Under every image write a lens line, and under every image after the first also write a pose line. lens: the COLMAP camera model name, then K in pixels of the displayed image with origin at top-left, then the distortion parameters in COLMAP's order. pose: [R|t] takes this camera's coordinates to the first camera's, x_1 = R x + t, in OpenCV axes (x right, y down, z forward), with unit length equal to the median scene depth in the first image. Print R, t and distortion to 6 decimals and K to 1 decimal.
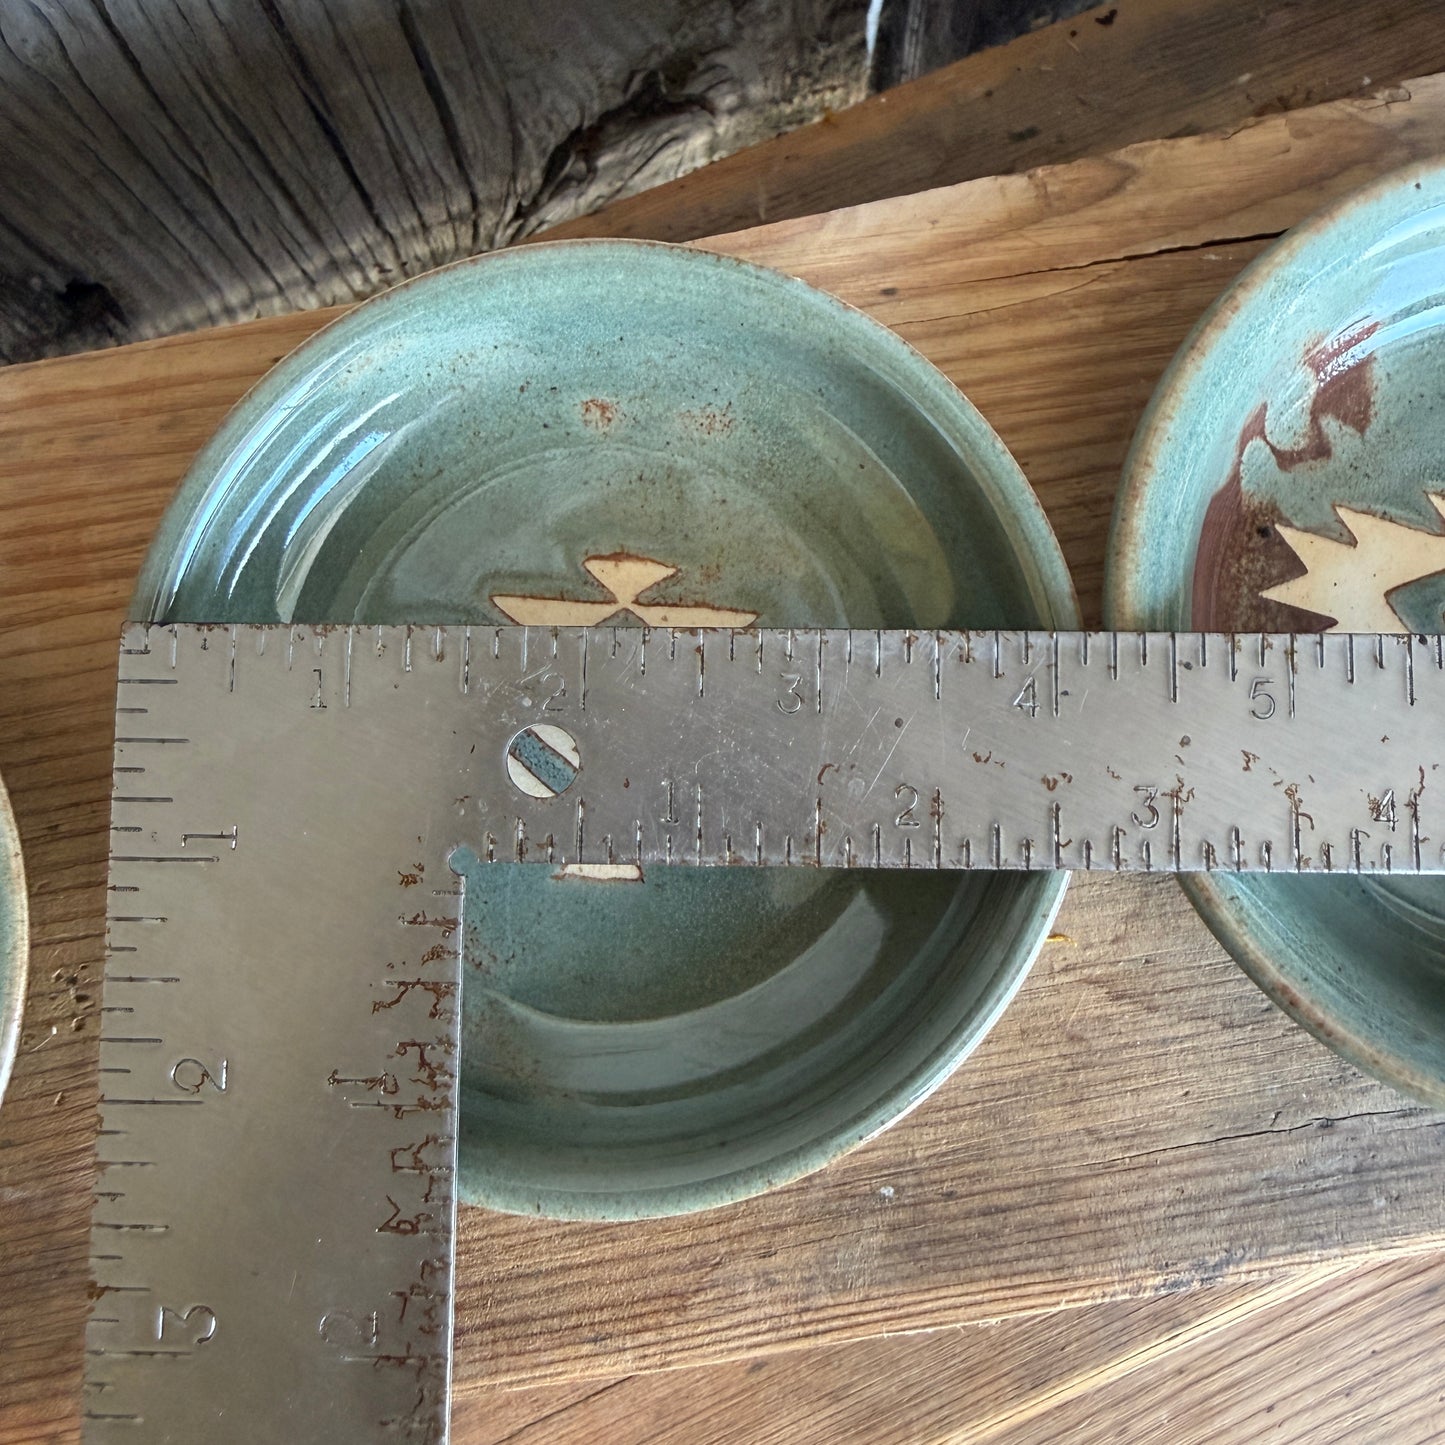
lens RADIAL K [[1410.2, 0, 713.9], [0, 1410.2, 621.6], [0, 0, 1]] dist [0.004359, 0.000000]
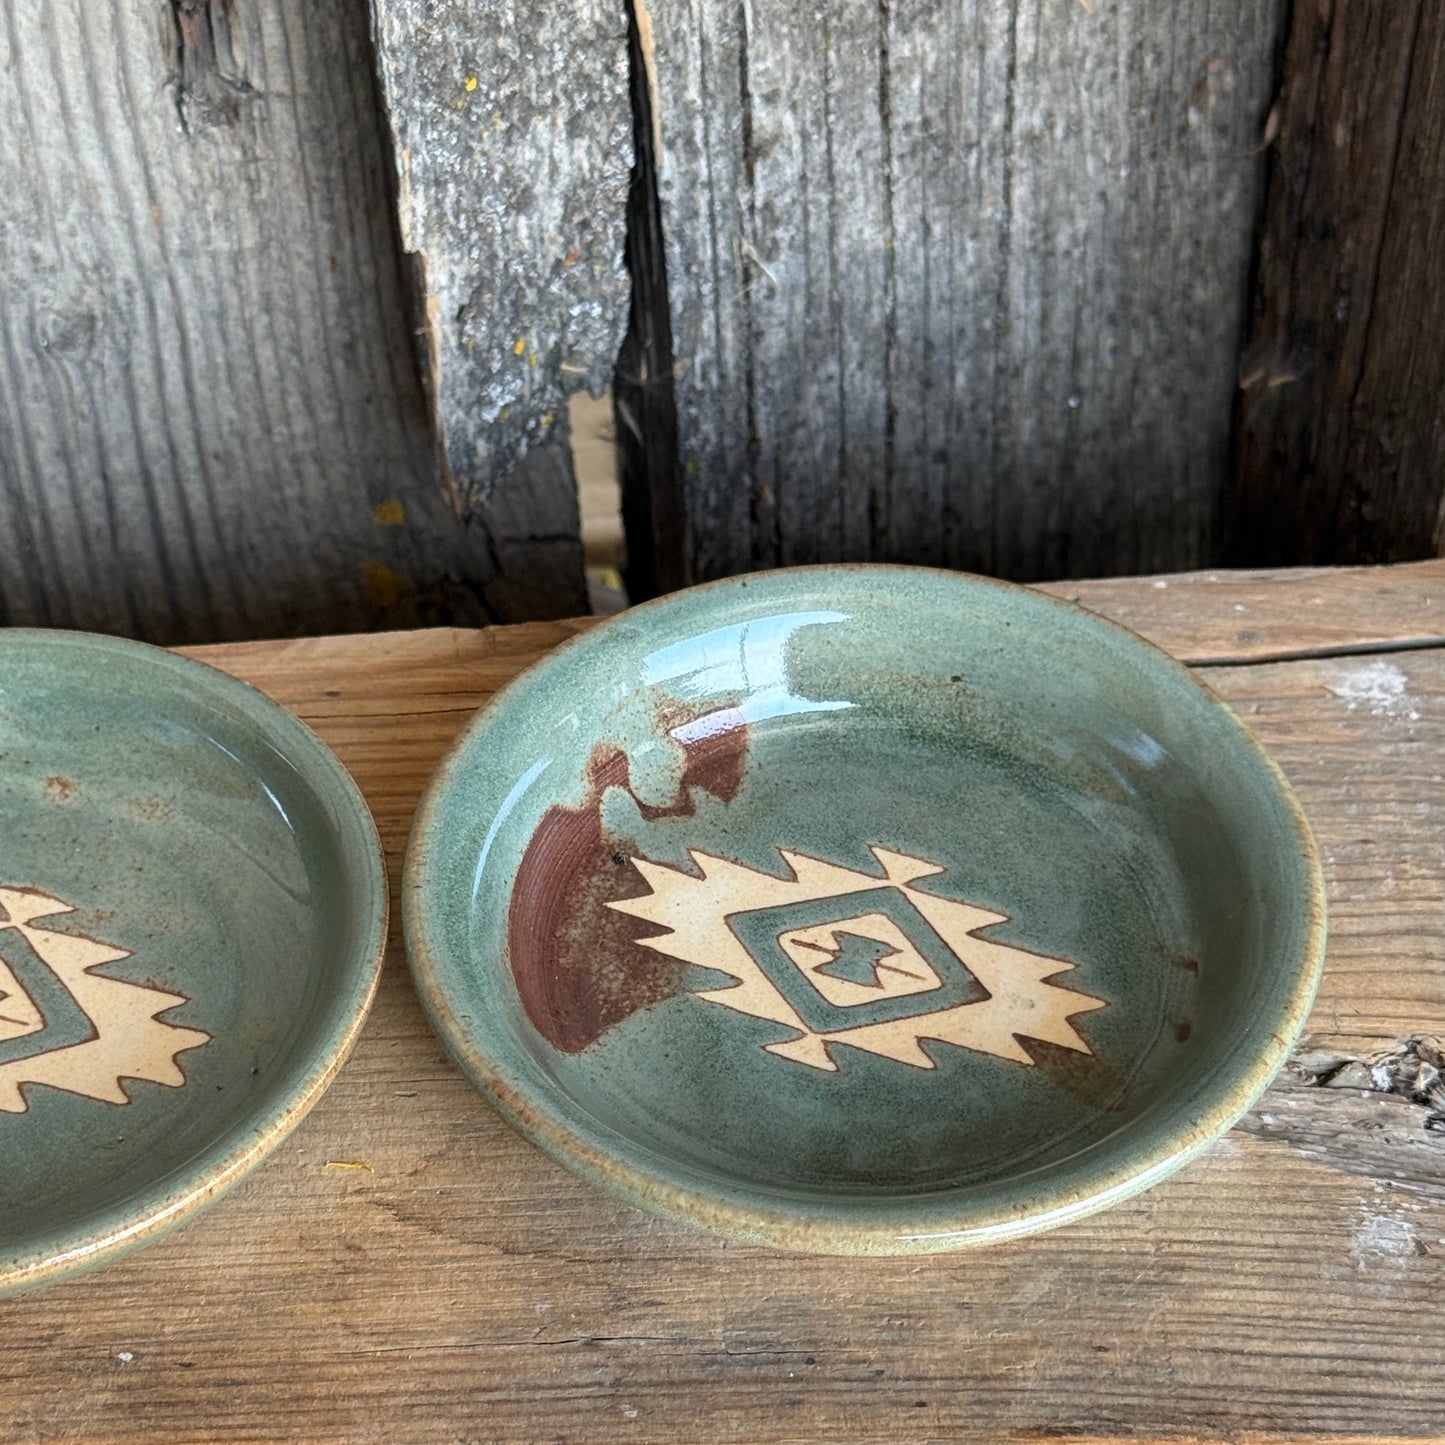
lens RADIAL K [[3436.9, 0, 720.3], [0, 3436.9, 710.5], [0, 0, 1]] dist [0.128412, 0.000000]
pose [[0.992573, 0.067173, -0.101419, 0.729318], [-0.116510, 0.764660, -0.633814, 1.504186], [0.034976, 0.640923, 0.766808, -1.075332]]
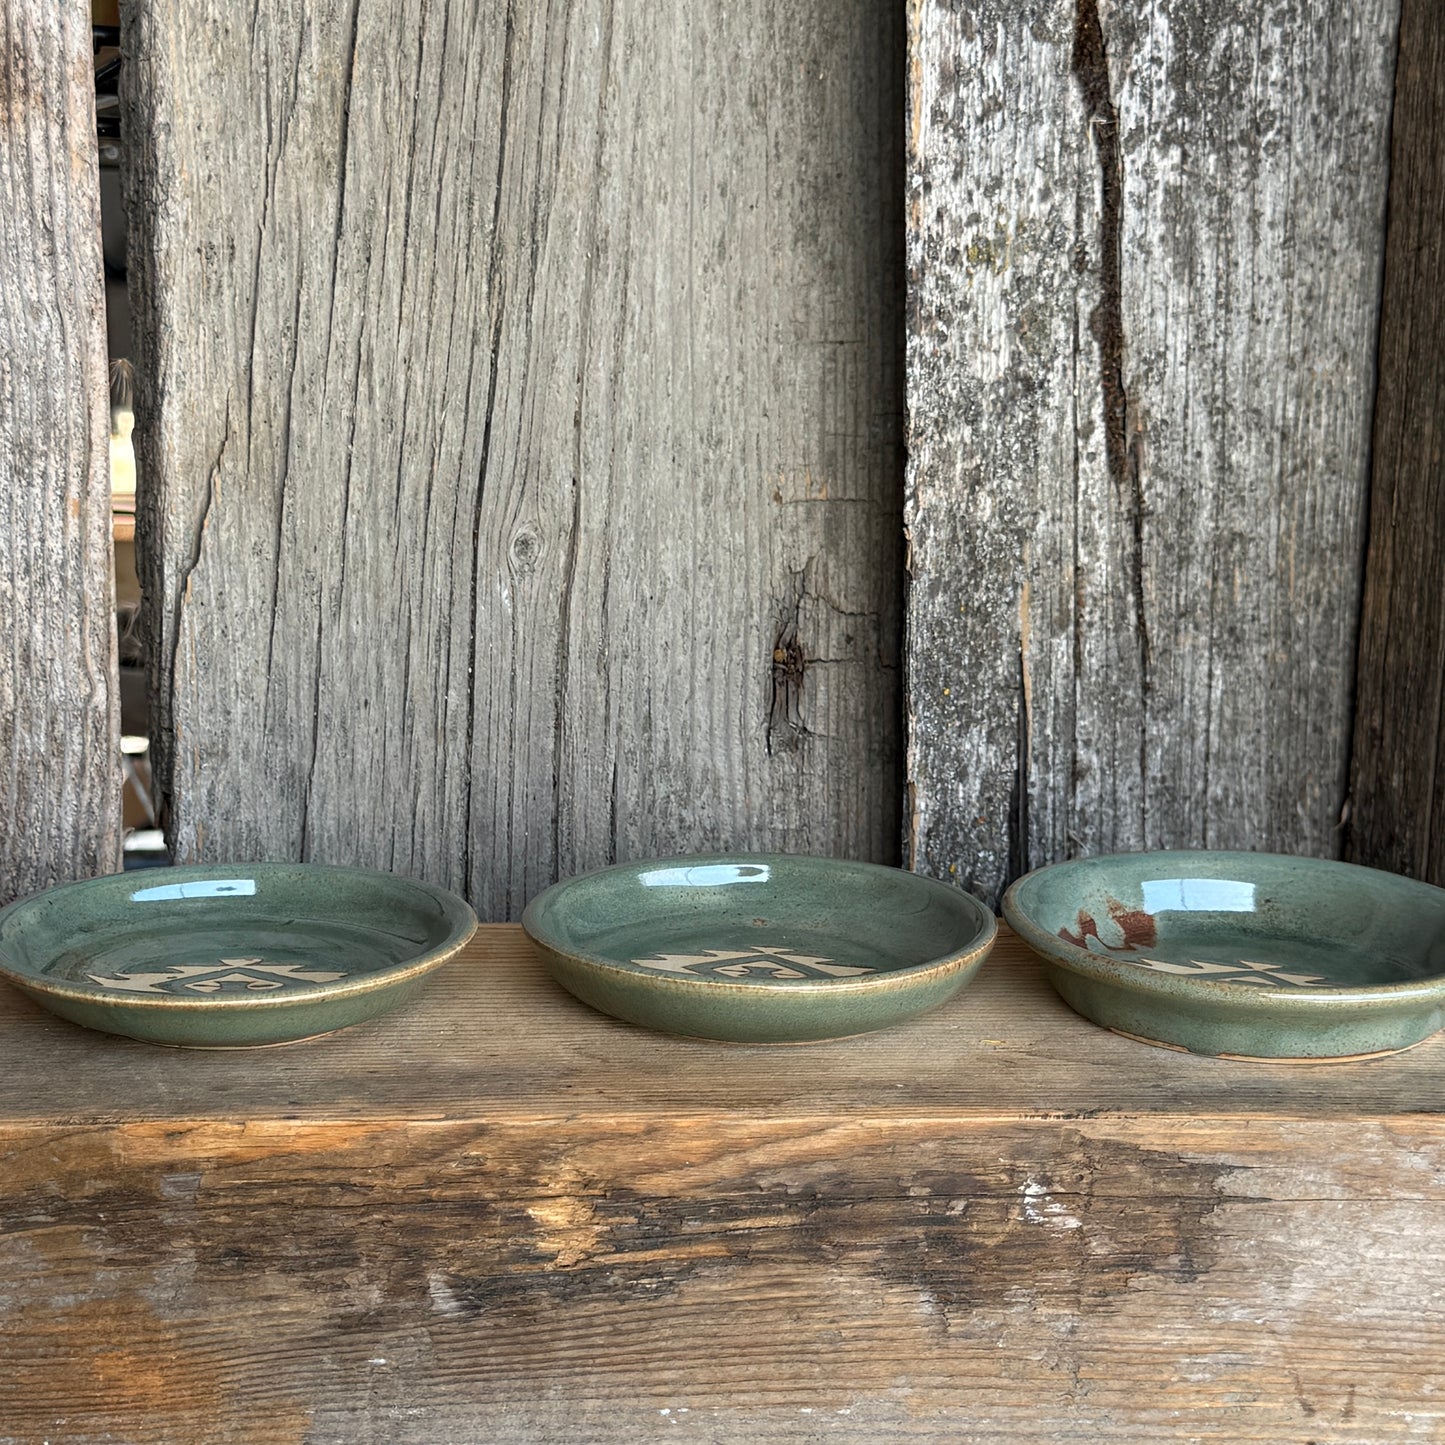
lens RADIAL K [[2691.9, 0, 715.0], [0, 2691.9, 723.2], [0, 0, 1]] dist [0.125184, 0.000000]
pose [[0.996918, 0.027569, -0.073450, 0.126645], [-0.078389, 0.312254, -0.946759, 3.397294], [-0.003167, 0.949598, 0.313453, -0.462250]]
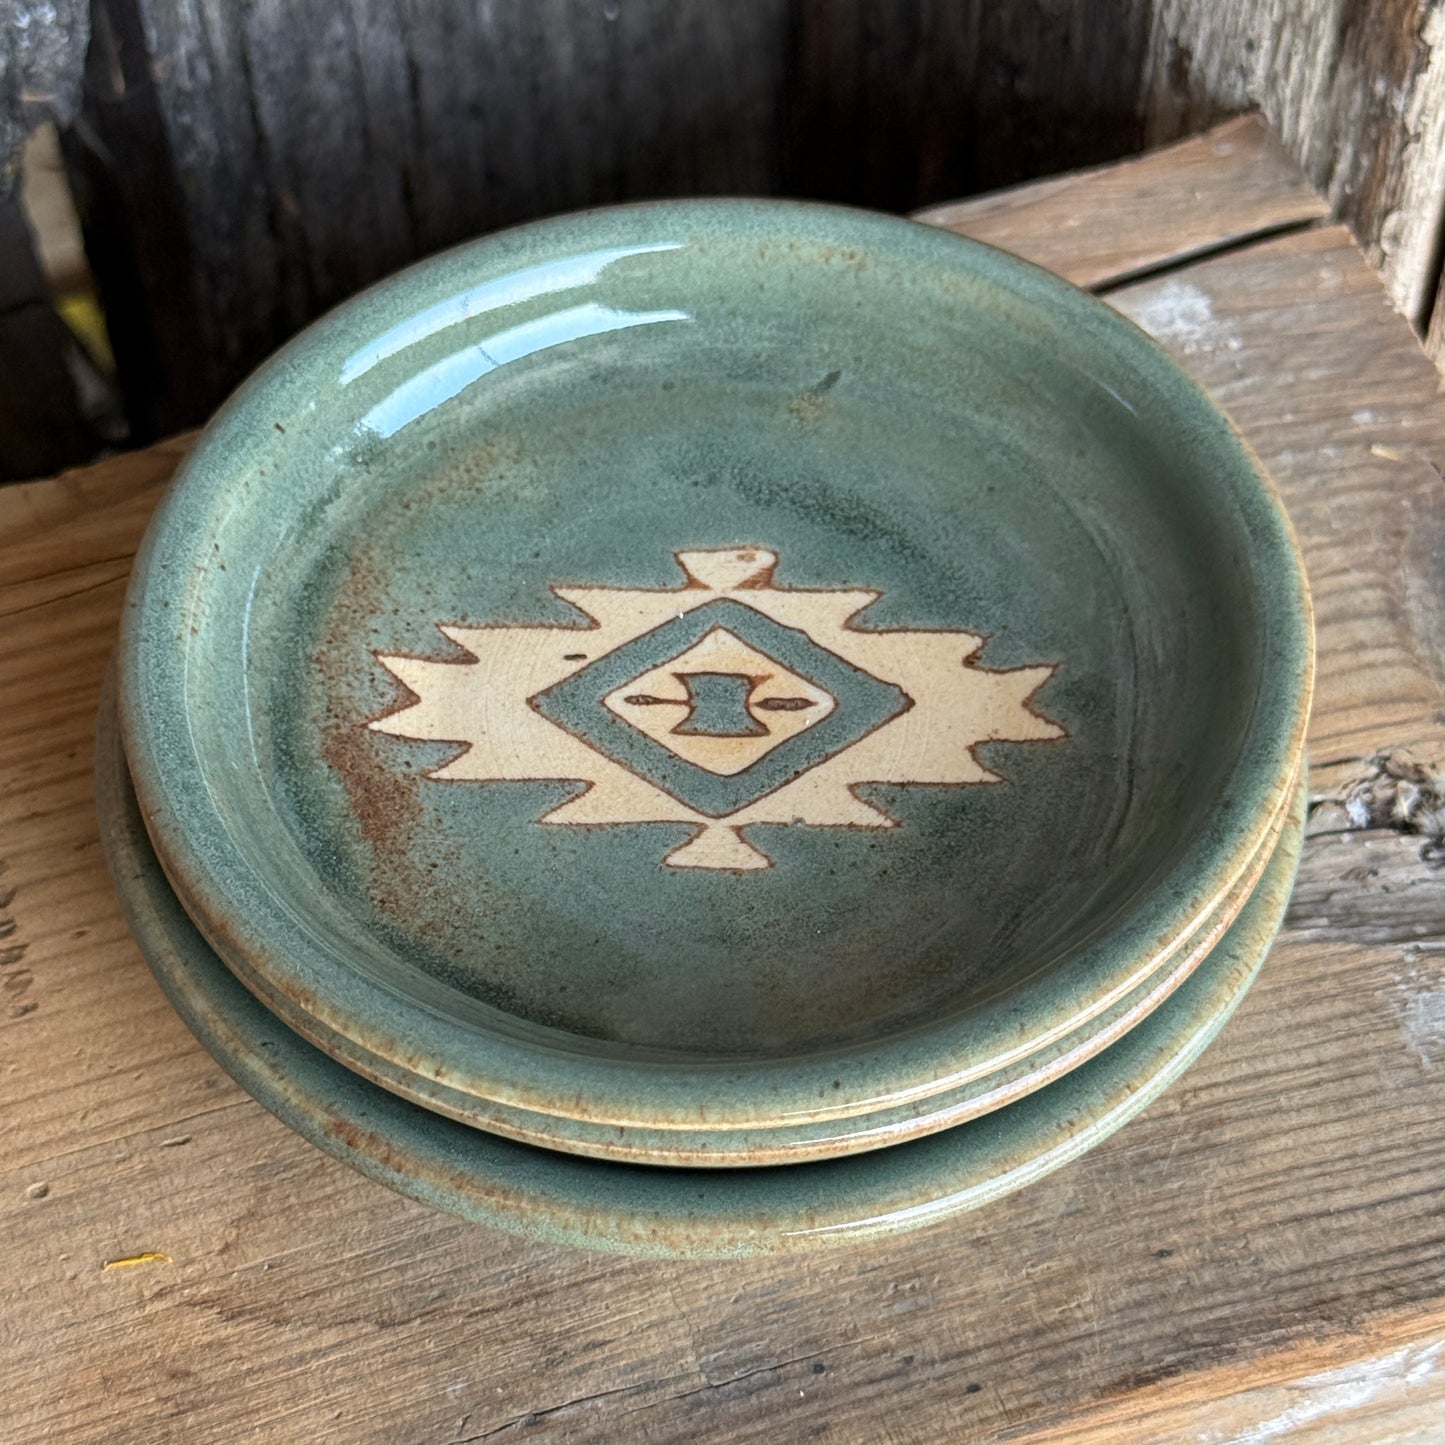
lens RADIAL K [[3436.9, 0, 723.1], [0, 3436.9, 715.7], [0, 0, 1]] dist [0.128412, 0.000000]
pose [[0.982331, -0.150001, 0.111914, 0.383529], [0.186498, 0.834441, -0.518581, 0.992684], [-0.015598, 0.530290, 0.847673, -0.703380]]
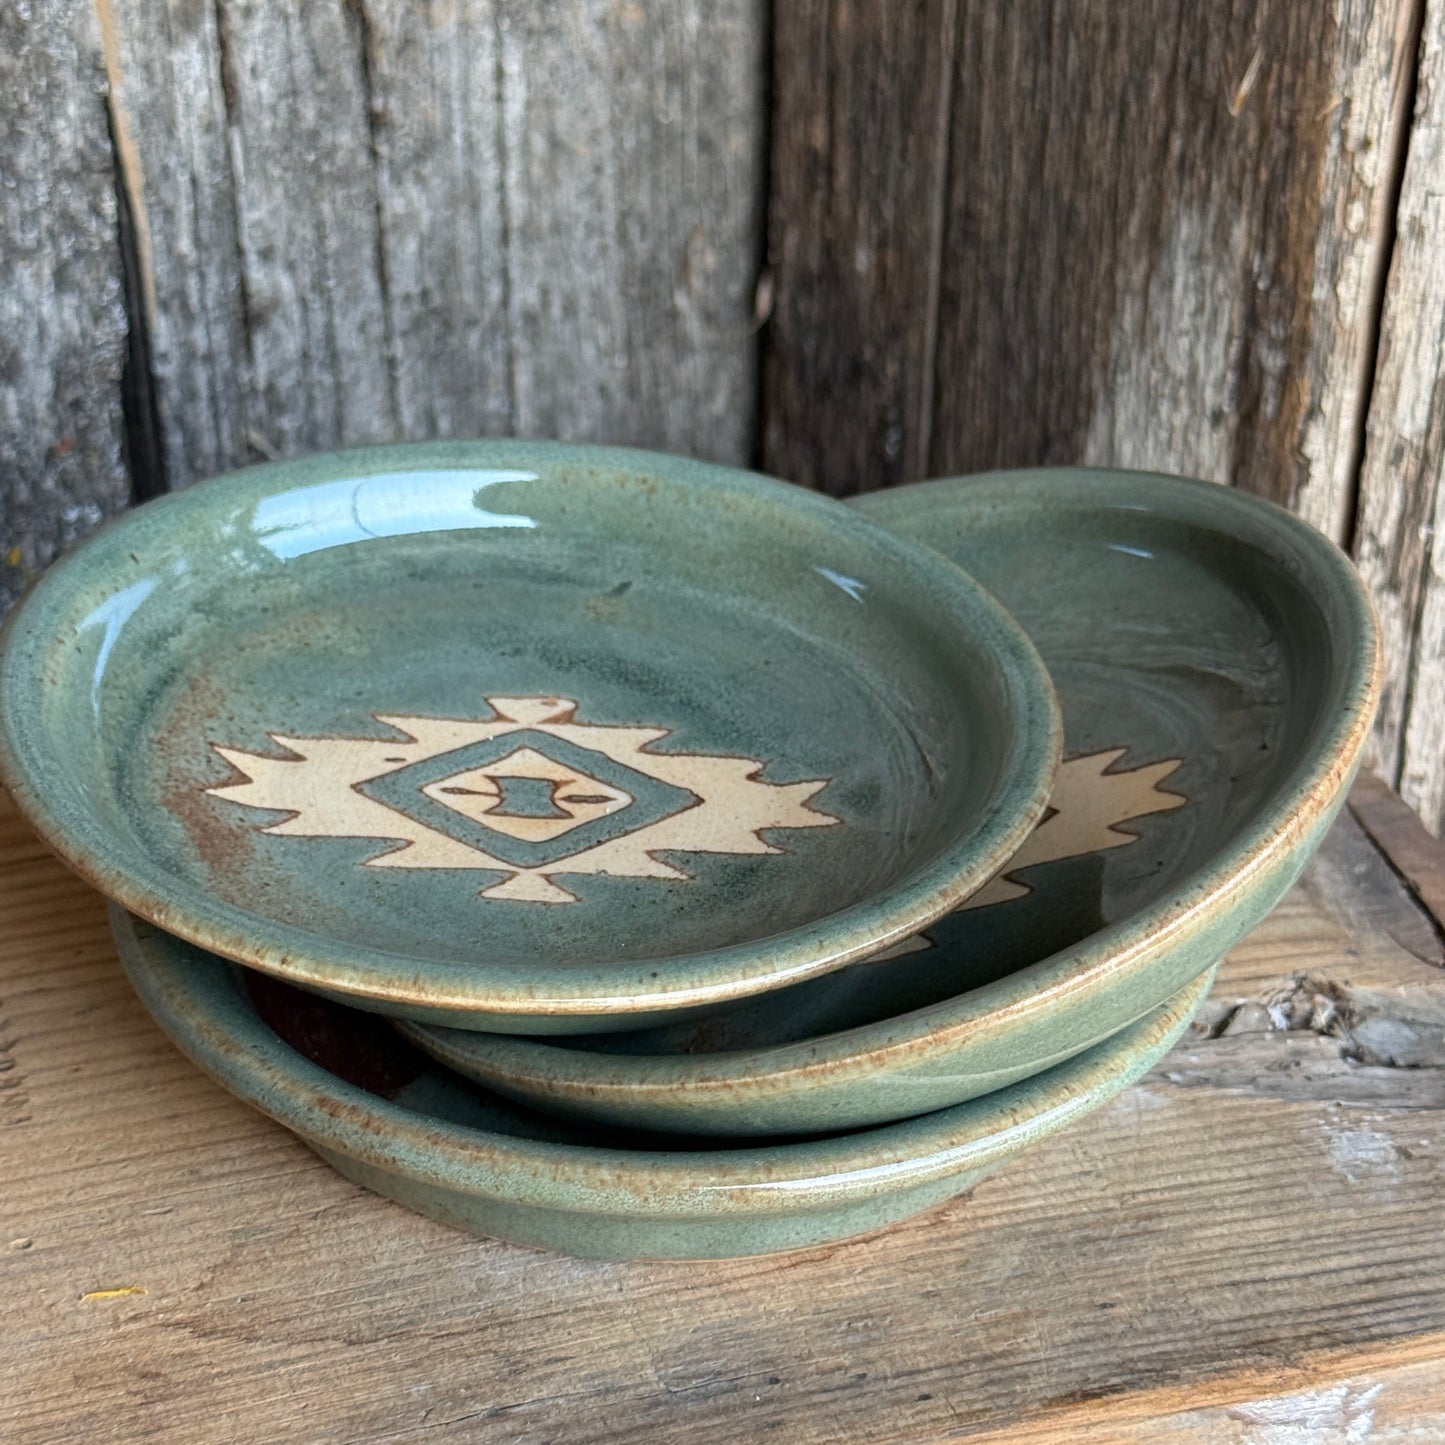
lens RADIAL K [[3436.9, 0, 749.0], [0, 3436.9, 736.8], [0, 0, 1]] dist [0.128412, 0.000000]
pose [[0.980529, -0.081306, 0.178752, 0.267182], [0.192466, 0.578584, -0.792589, 1.615051], [-0.038981, 0.811560, 0.582967, -0.355621]]
